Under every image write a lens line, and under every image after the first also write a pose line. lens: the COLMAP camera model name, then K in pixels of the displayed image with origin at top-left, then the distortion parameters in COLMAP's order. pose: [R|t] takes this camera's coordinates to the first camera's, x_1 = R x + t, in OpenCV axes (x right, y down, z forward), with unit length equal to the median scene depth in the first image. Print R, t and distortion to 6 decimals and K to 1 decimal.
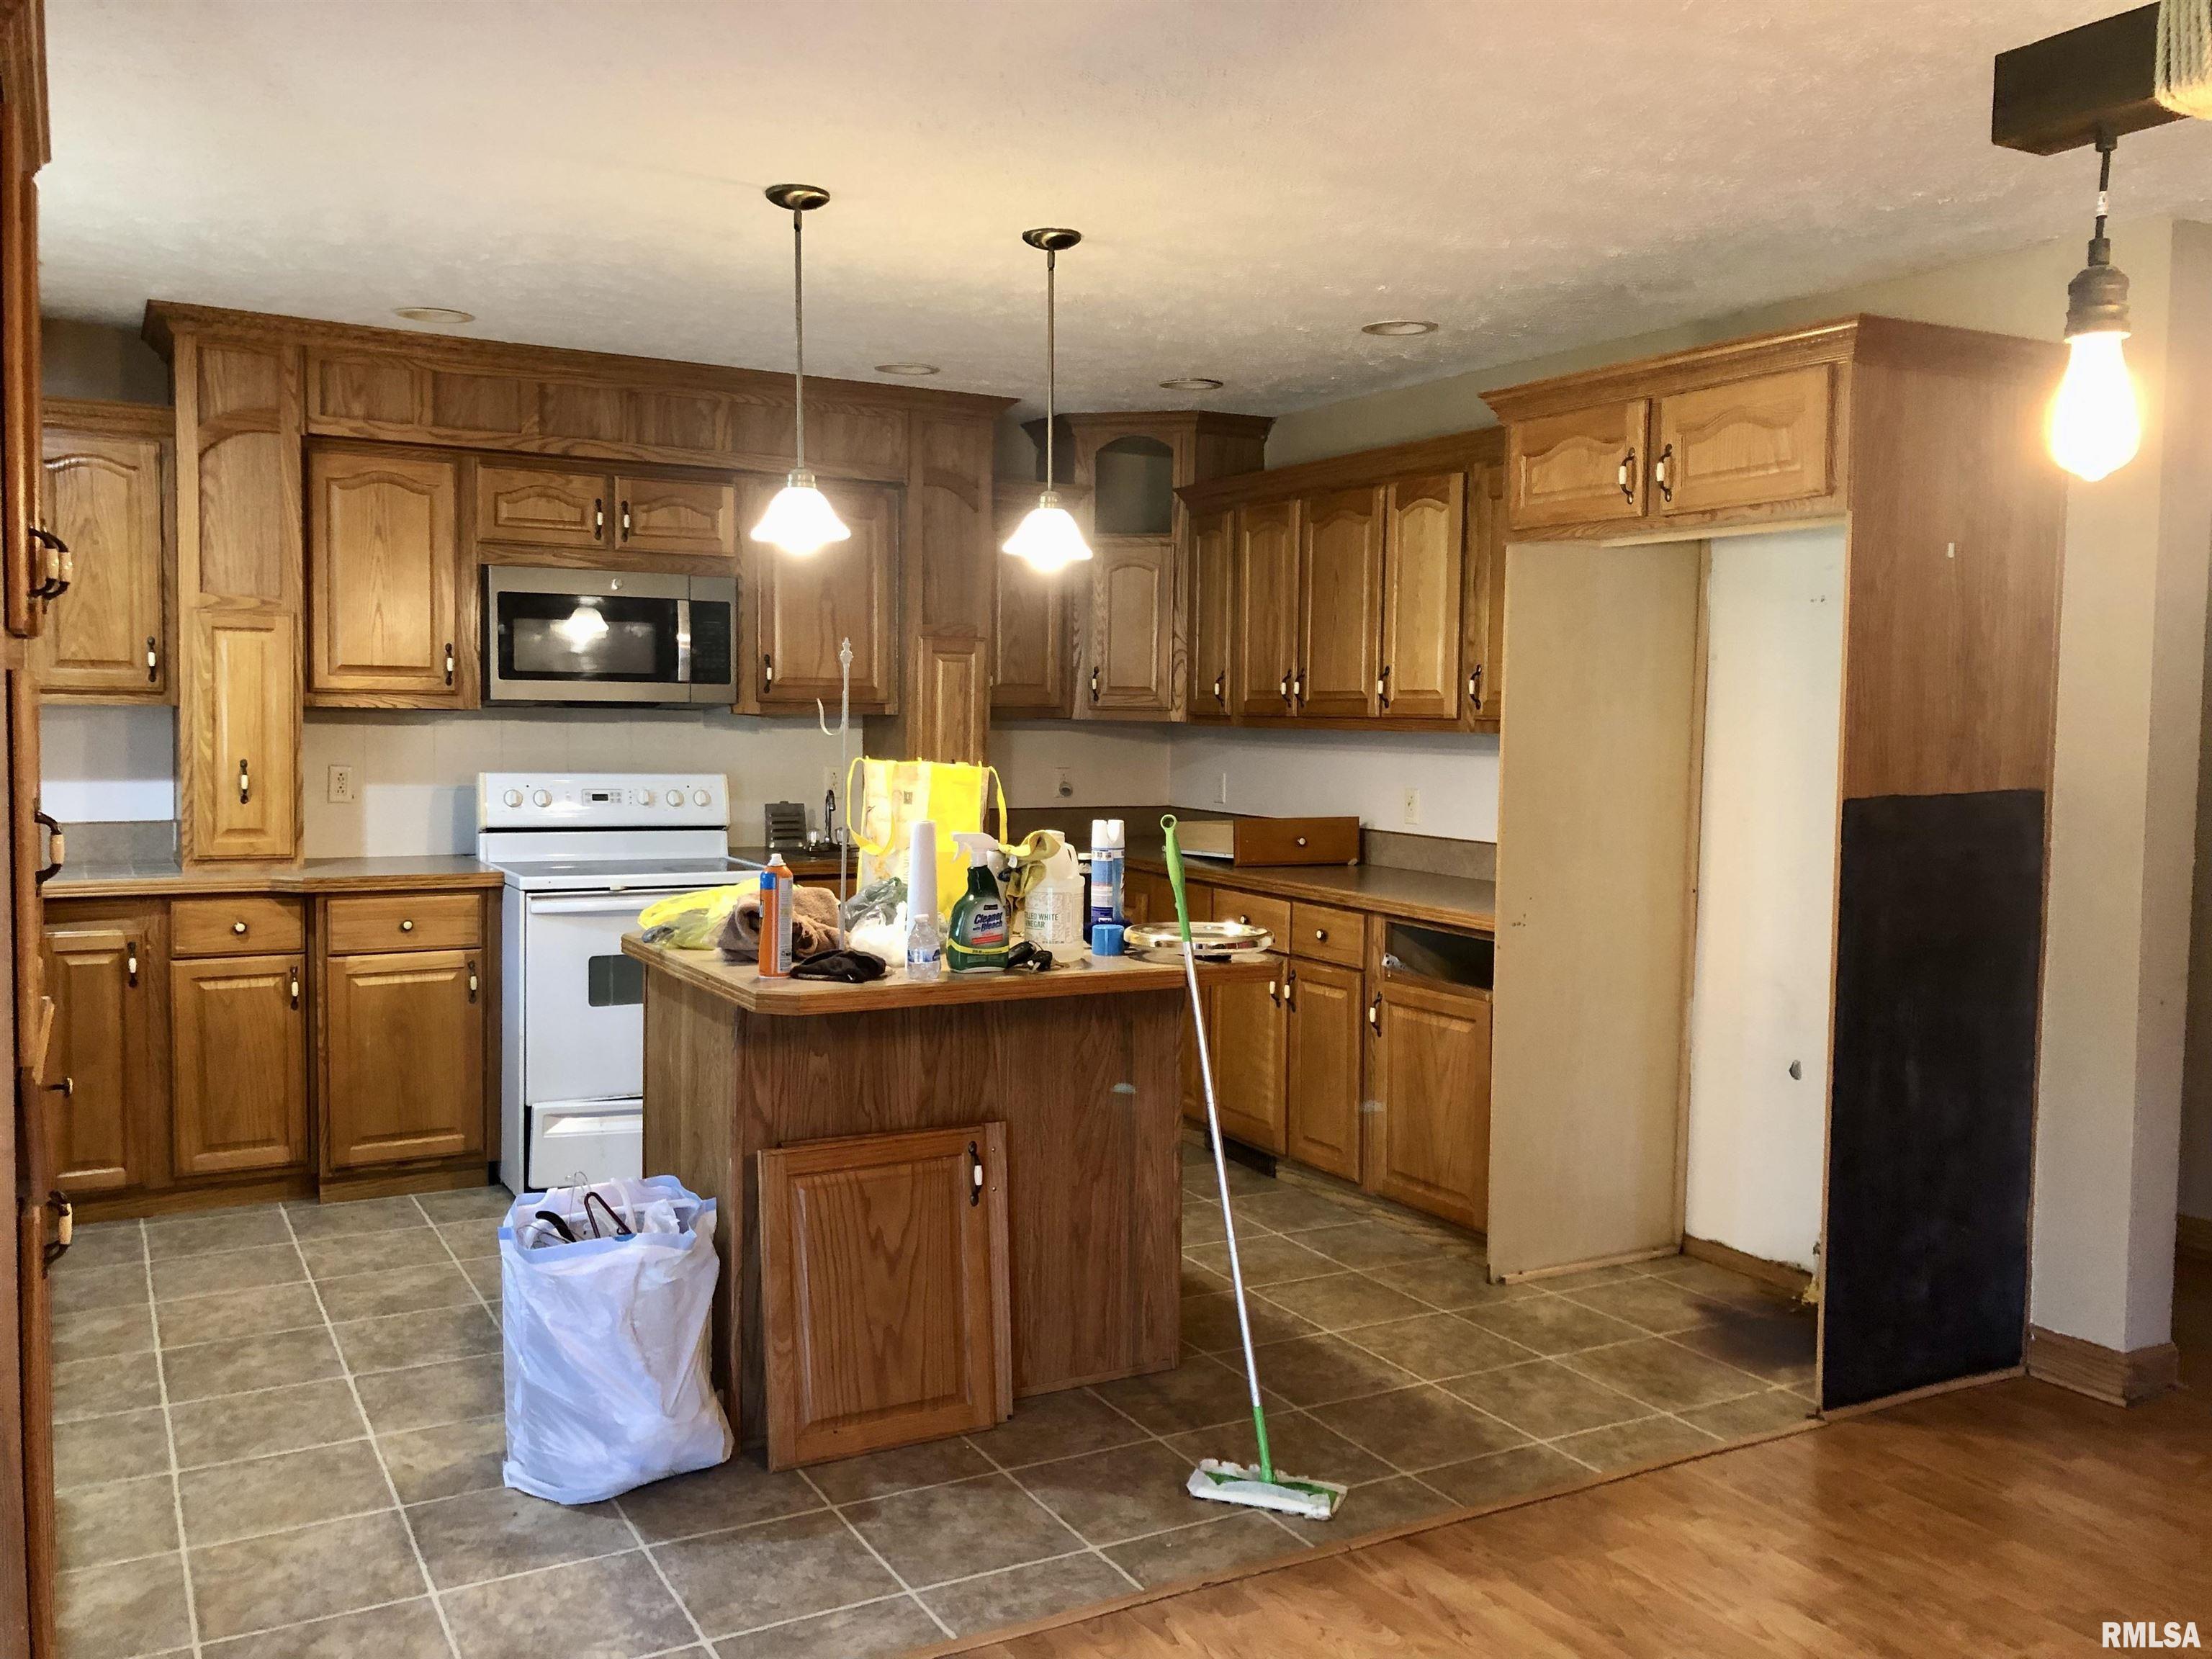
lens RADIAL K [[1813.4, 0, 1090.2], [0, 1813.4, 812.6], [0, 0, 1]] dist [0.049646, -0.067516]
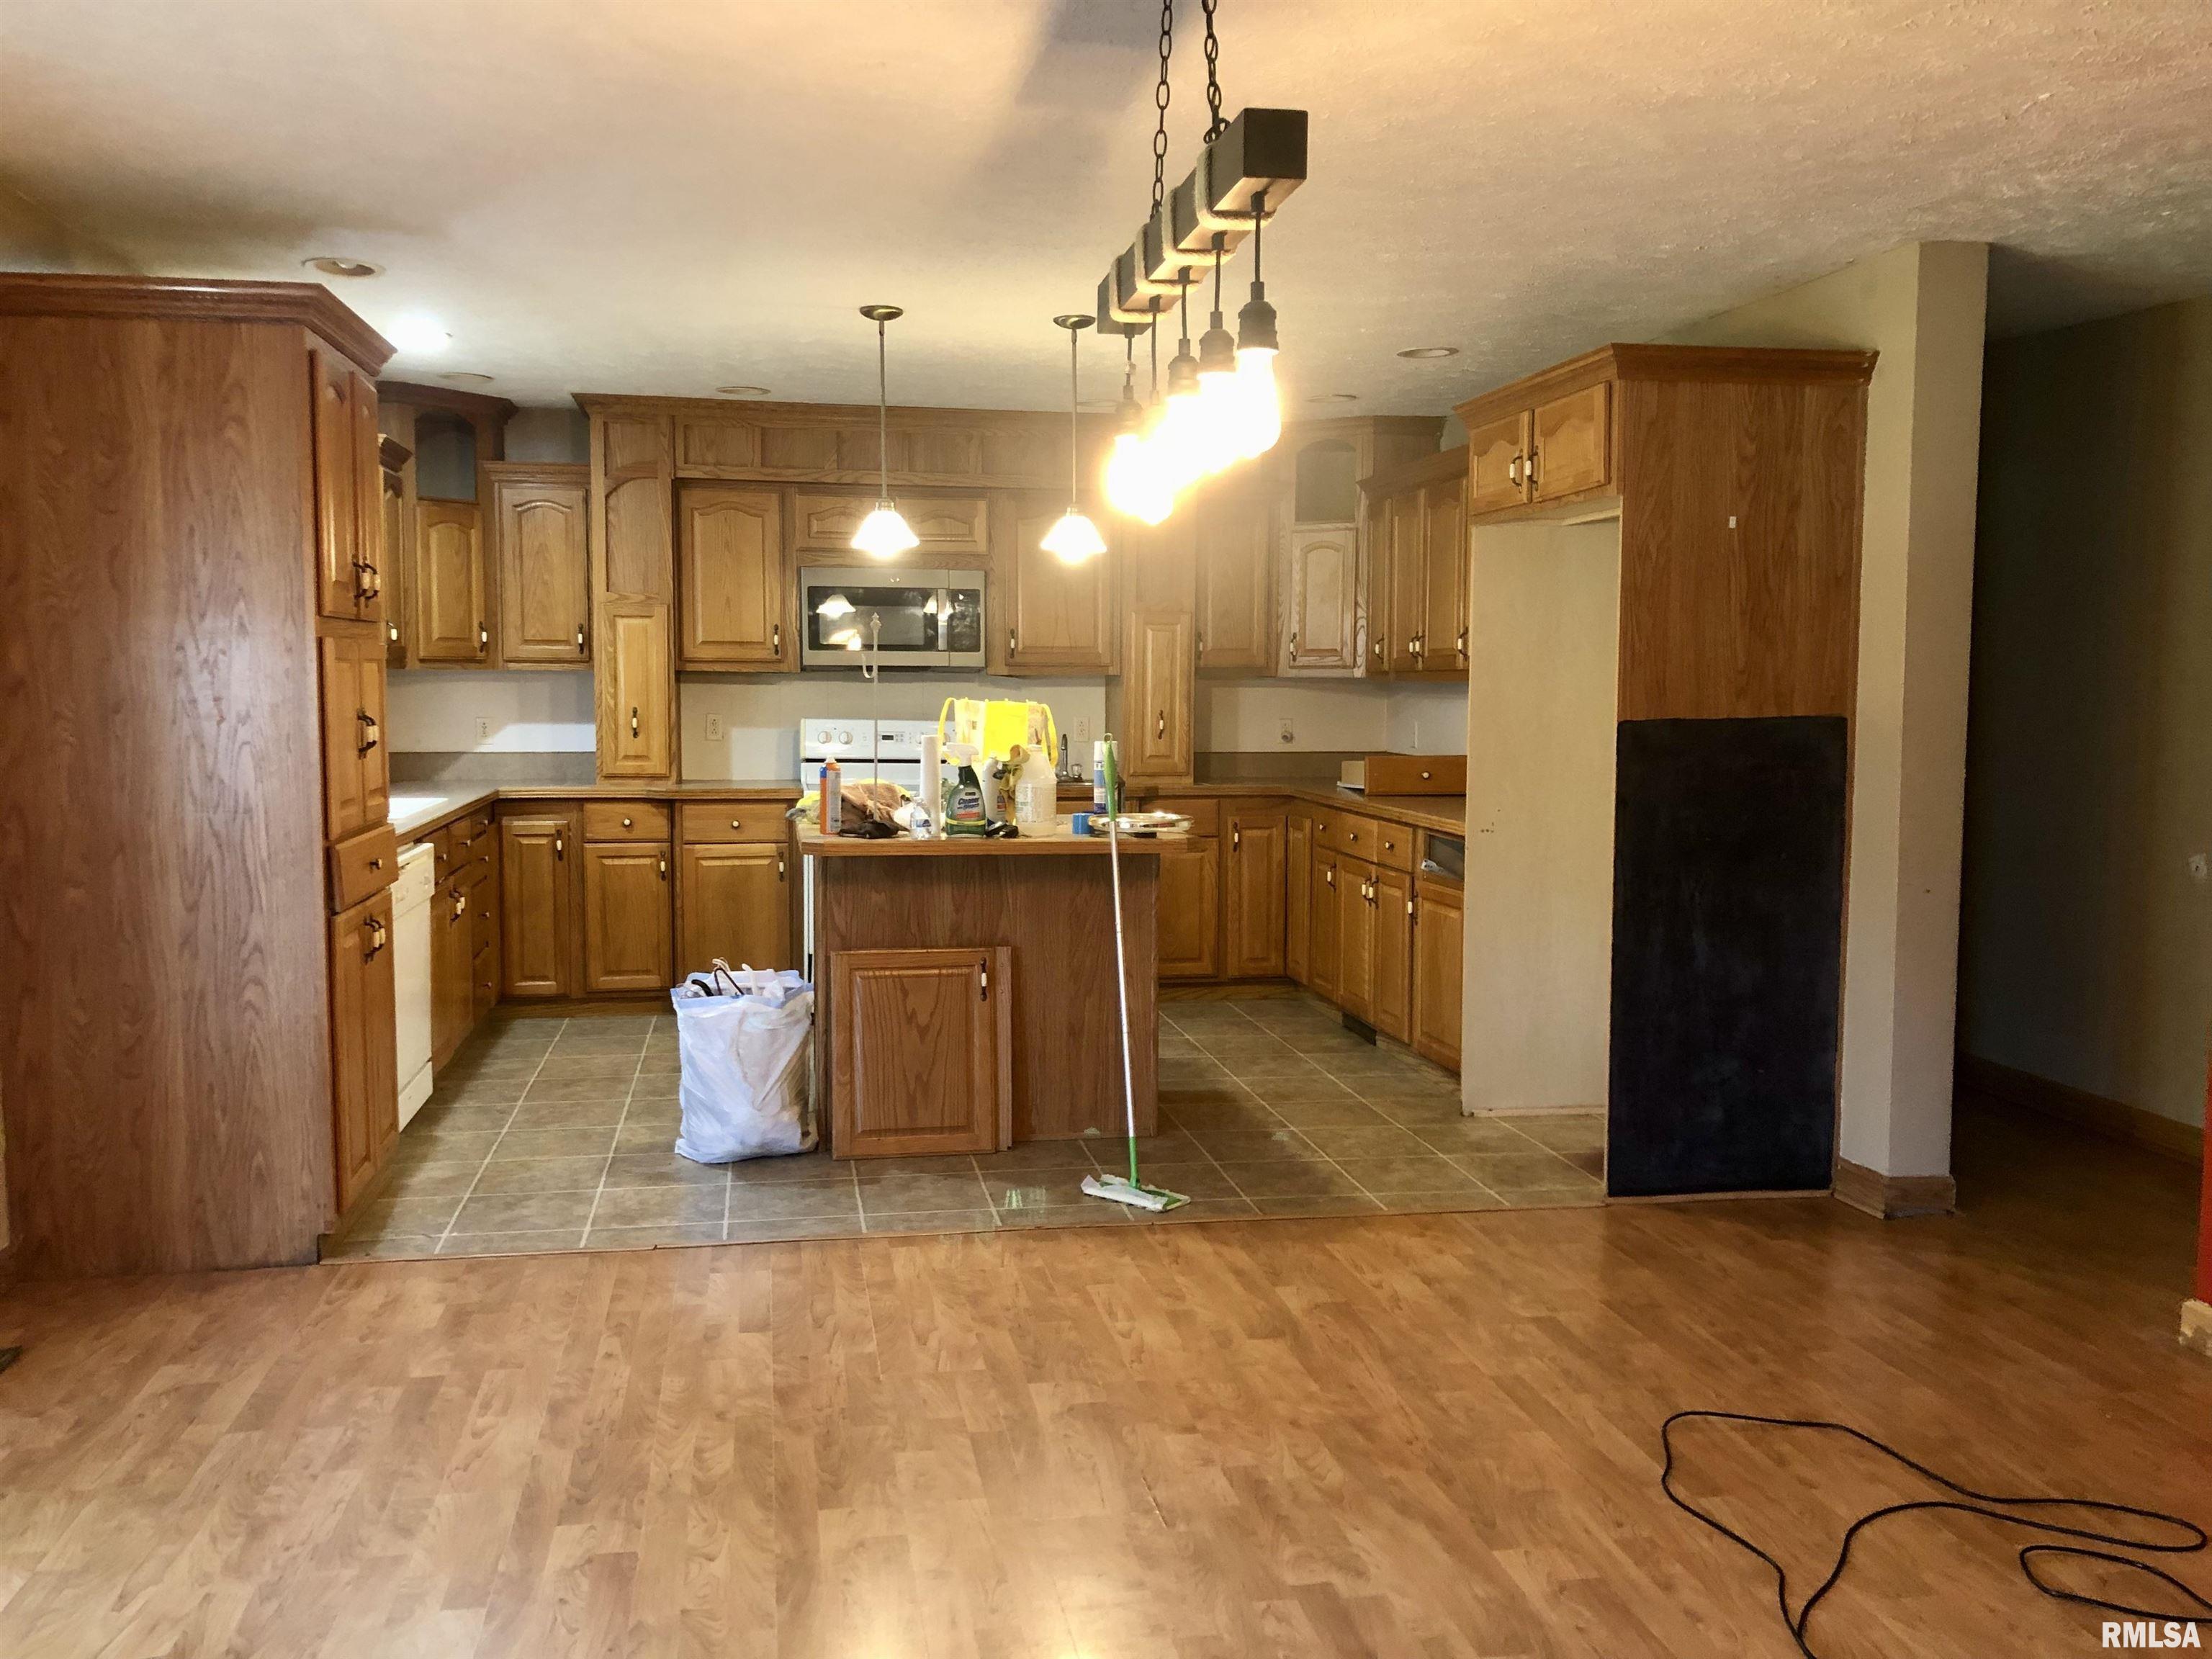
lens RADIAL K [[1813.4, 0, 1081.1], [0, 1813.4, 832.6], [0, 0, 1]] dist [0.049646, -0.067516]
pose [[0.944382, 0.017234, -0.328400, 0.440368], [-0.010083, 0.999674, 0.023467, 0.041912], [0.328697, -0.018851, 0.944247, -0.311641]]
